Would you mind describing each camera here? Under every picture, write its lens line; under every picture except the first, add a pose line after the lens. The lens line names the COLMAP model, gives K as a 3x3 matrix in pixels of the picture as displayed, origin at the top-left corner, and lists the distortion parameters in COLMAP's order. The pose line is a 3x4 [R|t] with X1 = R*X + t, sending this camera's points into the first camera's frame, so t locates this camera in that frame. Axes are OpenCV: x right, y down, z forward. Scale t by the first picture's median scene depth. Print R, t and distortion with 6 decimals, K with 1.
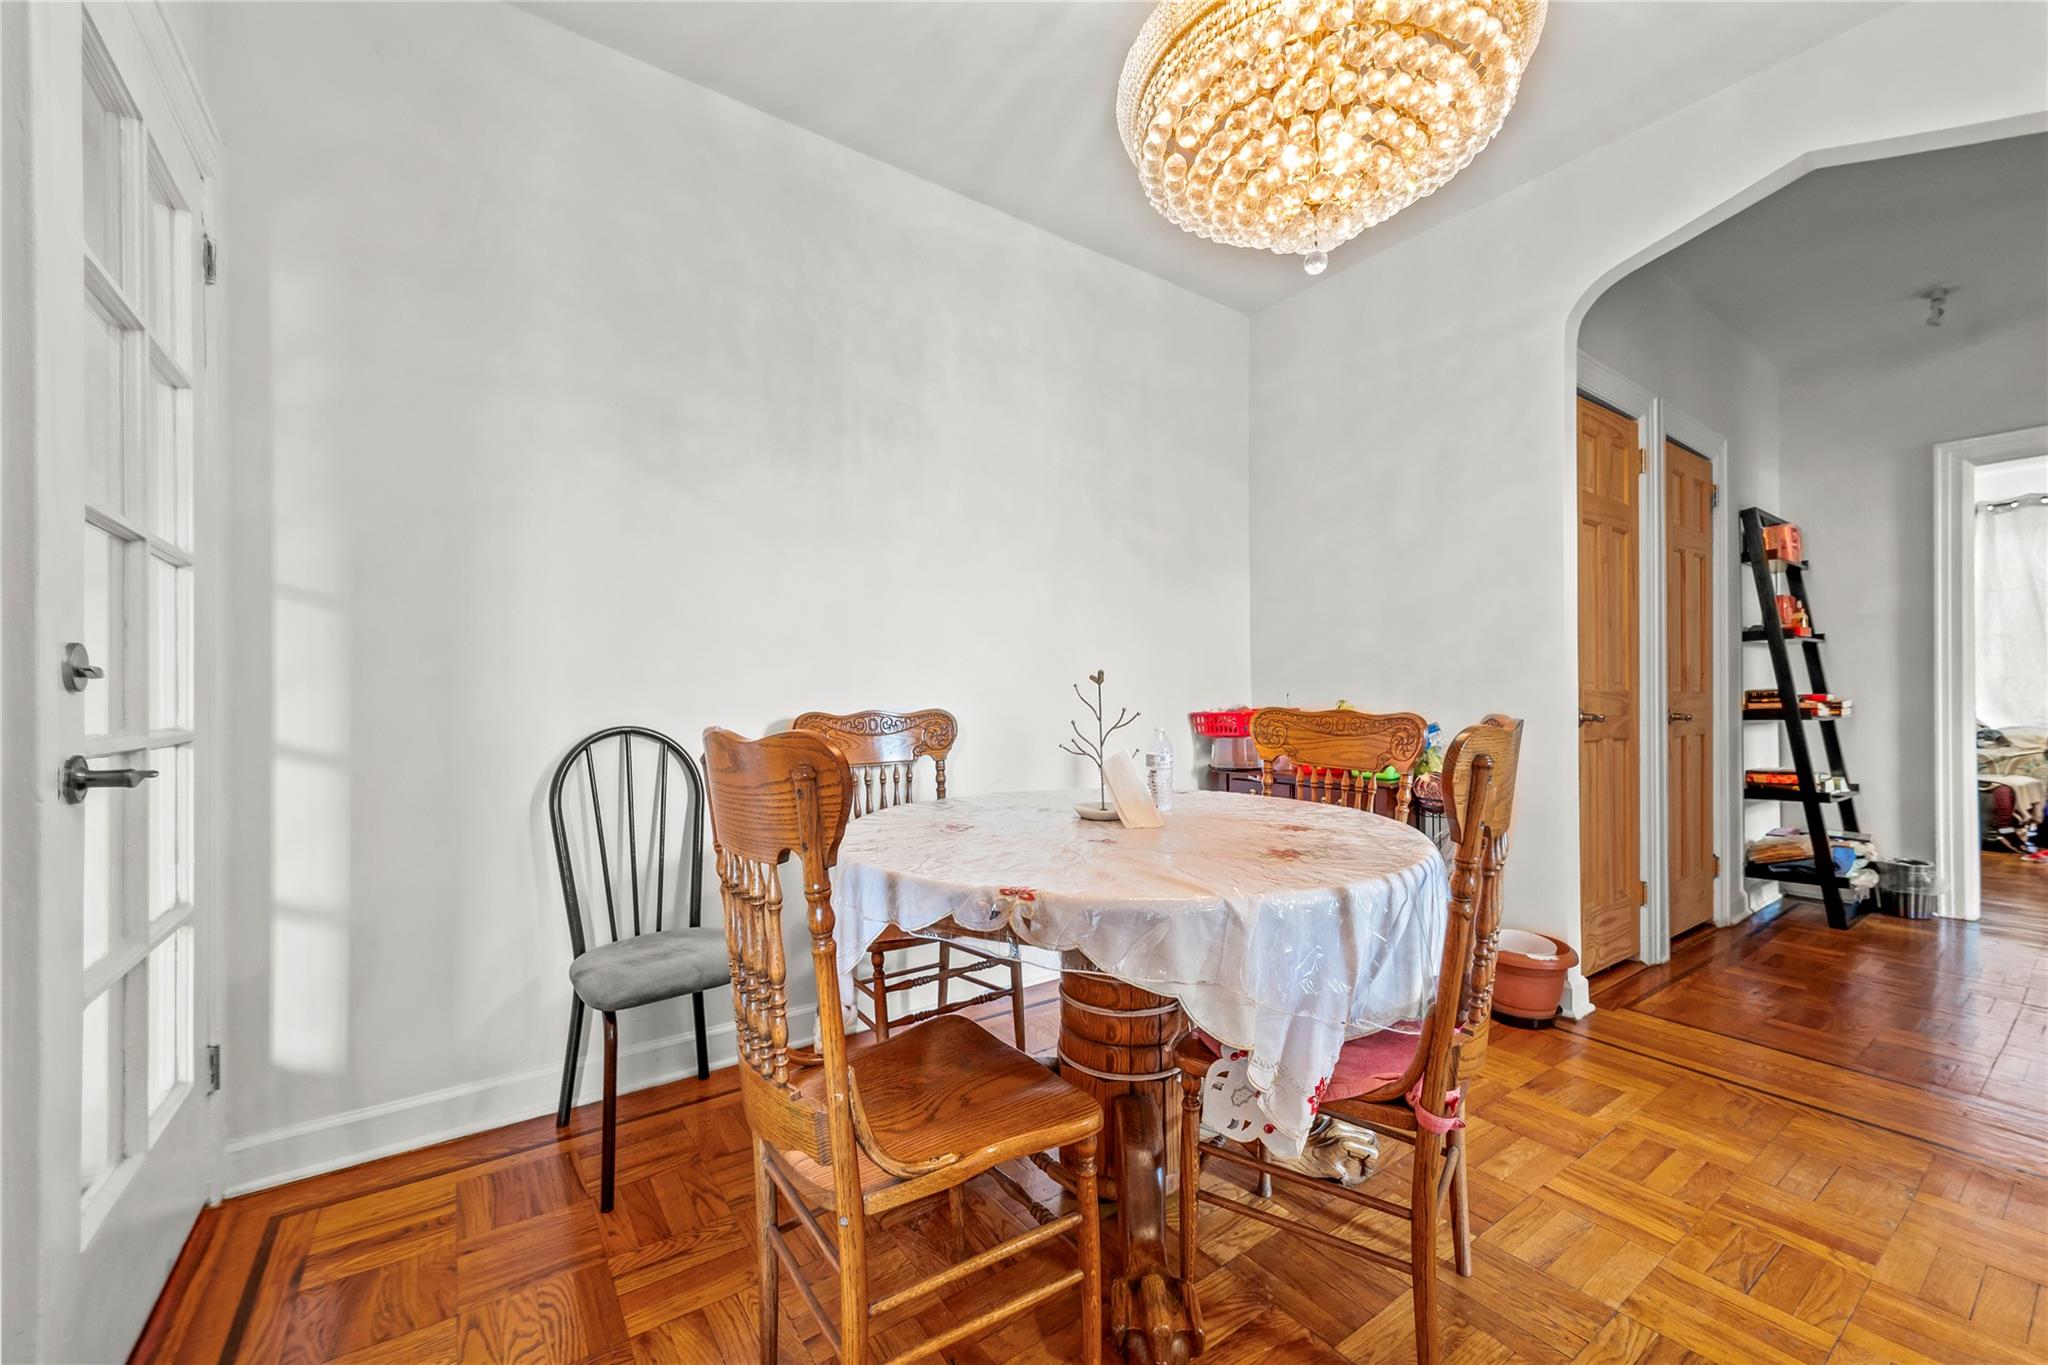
lens RADIAL K [[813.8, 0, 1024.0], [0, 813.8, 682.5], [0, 0, 1]] dist [0.004703, 0.000055]
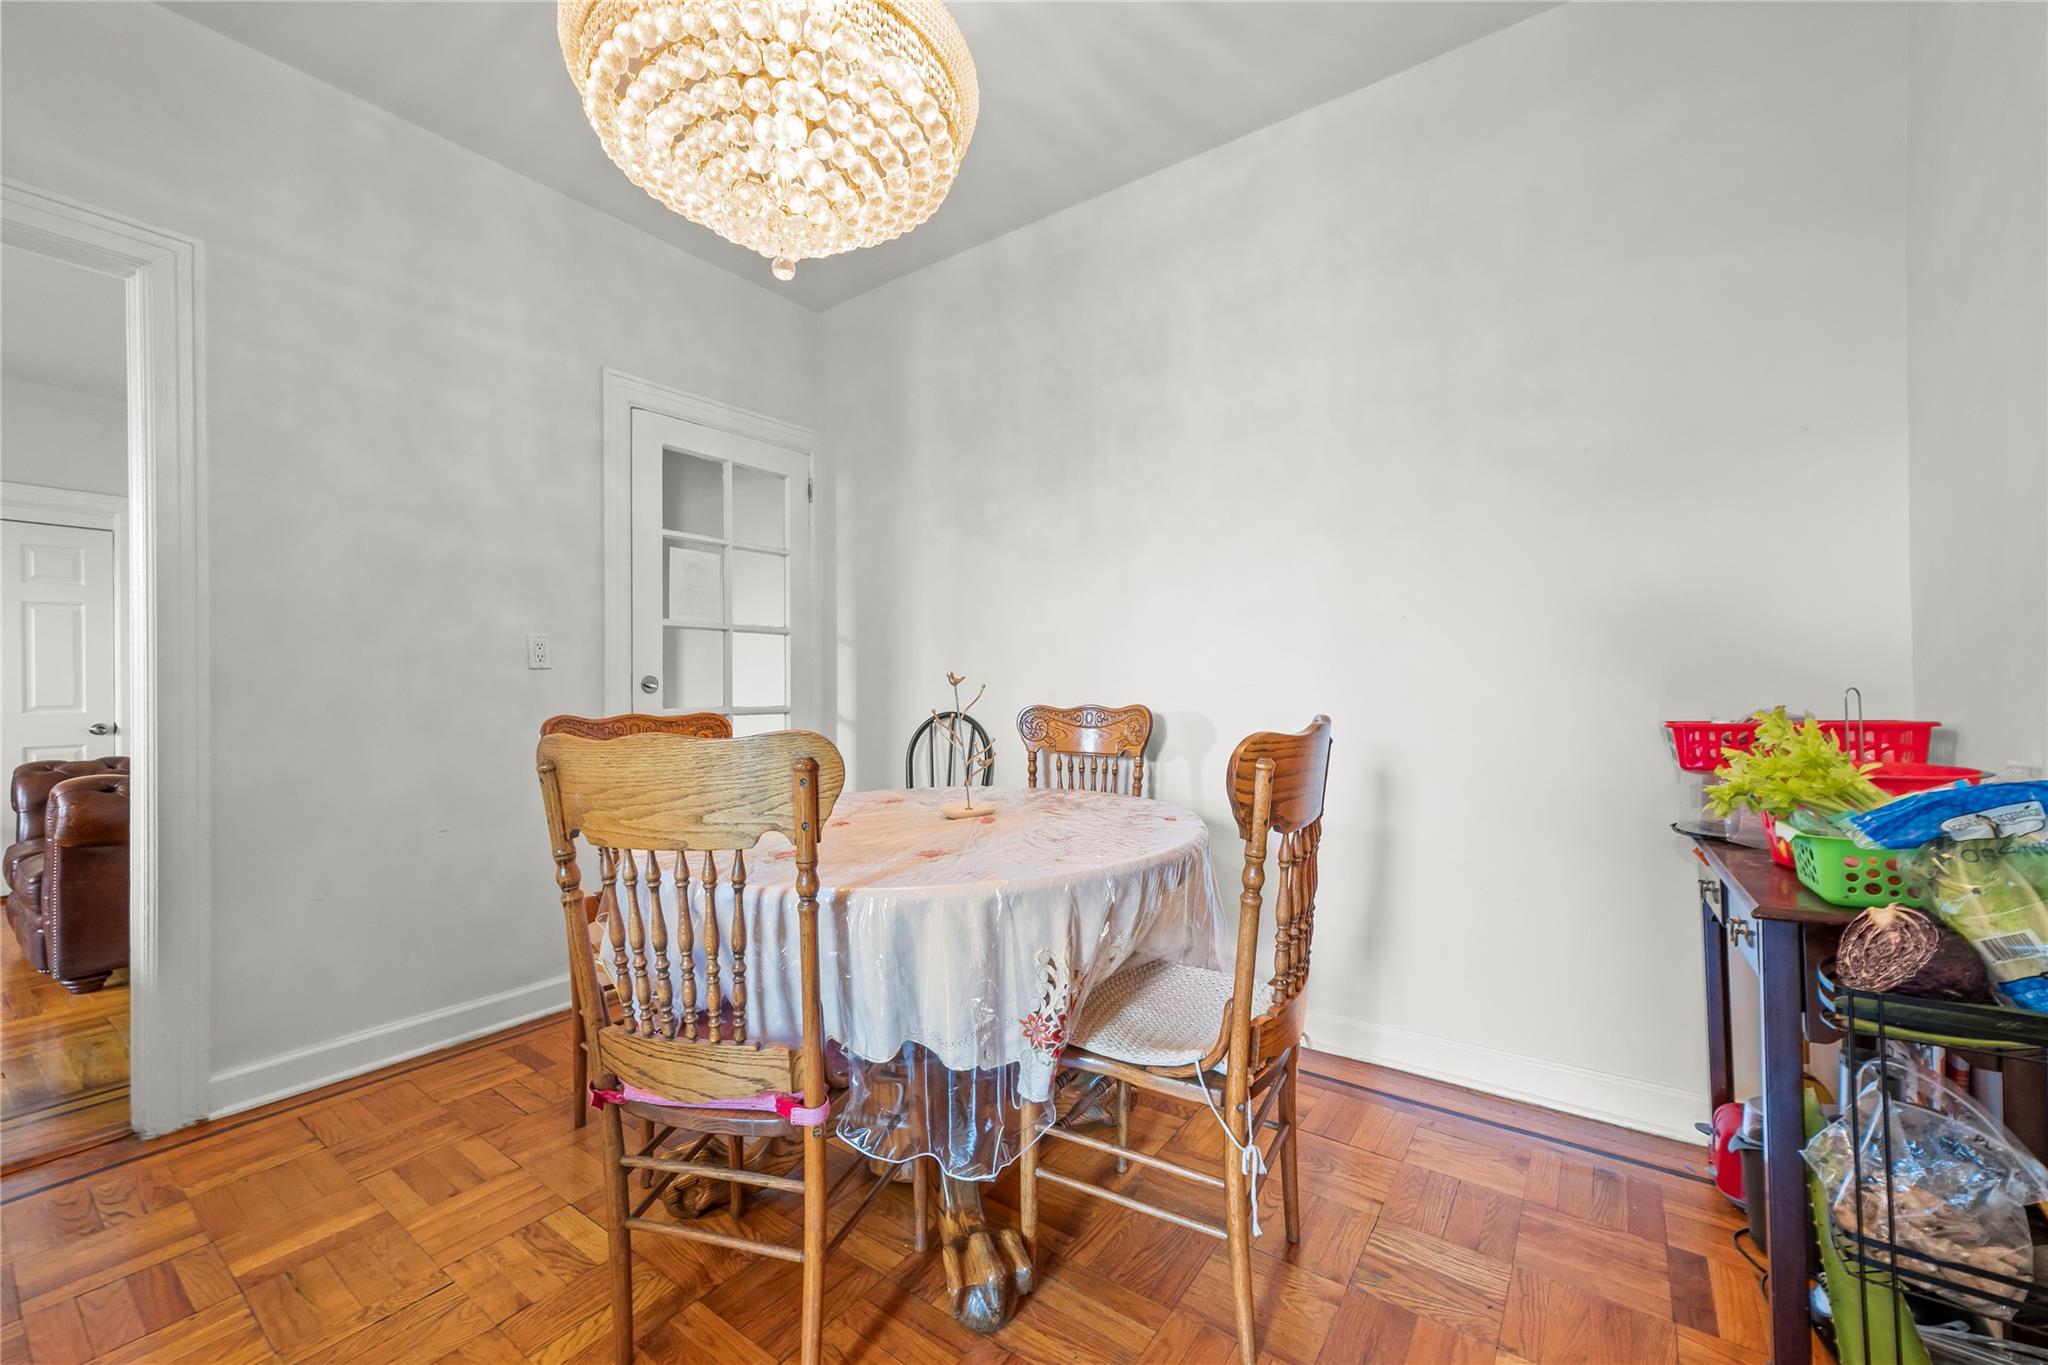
lens RADIAL K [[813.8, 0, 1024.0], [0, 813.8, 682.5], [0, 0, 1]] dist [0.004703, 0.000055]
pose [[0.318164, -0.000676, -0.948035, 0.853039], [0.014242, 0.999890, 0.004067, -0.002950], [0.947929, -0.014796, 0.318139, 0.584258]]
